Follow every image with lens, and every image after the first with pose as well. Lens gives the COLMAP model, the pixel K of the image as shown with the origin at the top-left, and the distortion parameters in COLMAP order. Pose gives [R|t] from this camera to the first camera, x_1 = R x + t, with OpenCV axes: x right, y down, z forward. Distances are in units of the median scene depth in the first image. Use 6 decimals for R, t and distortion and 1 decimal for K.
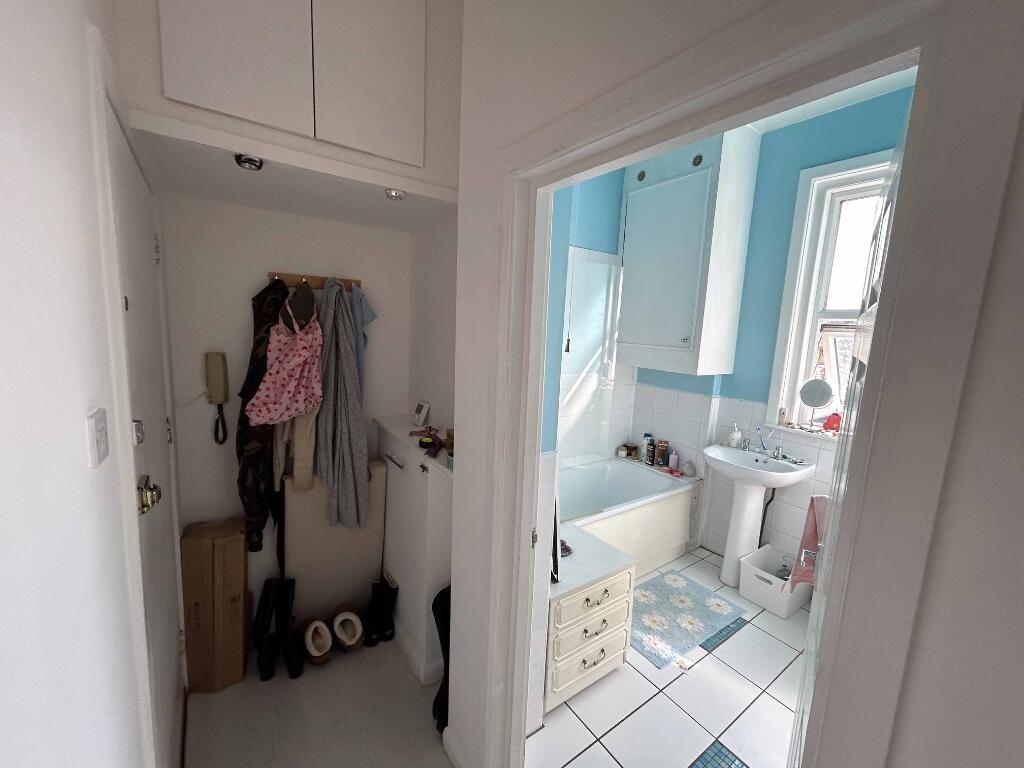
lens RADIAL K [[411.4, 0, 508.8], [0, 411.4, 381.6], [0, 0, 1]] dist [-0.011121, -0.000107]
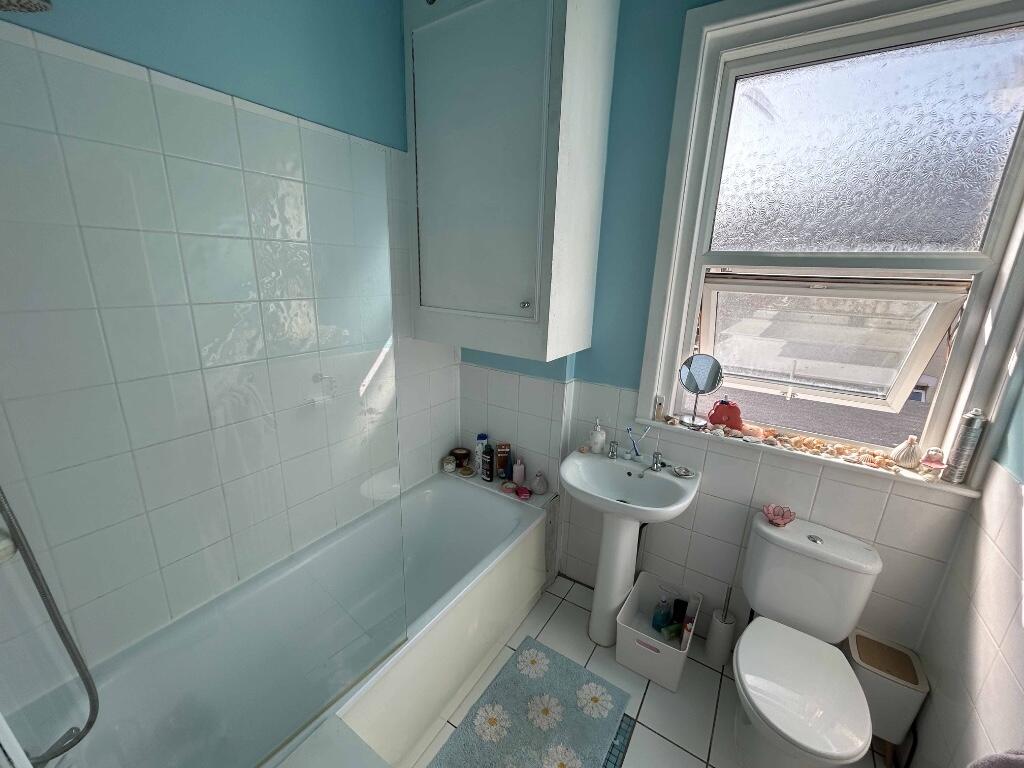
lens RADIAL K [[411.4, 0, 509.2], [0, 411.4, 384.6], [0, 0, 1]] dist [-0.011121, -0.000107]
pose [[0.927548, -0.118613, 0.354381, 0.172783], [0.065200, 0.985112, 0.159069, -0.078840], [-0.367973, -0.124438, 0.921472, 0.420780]]
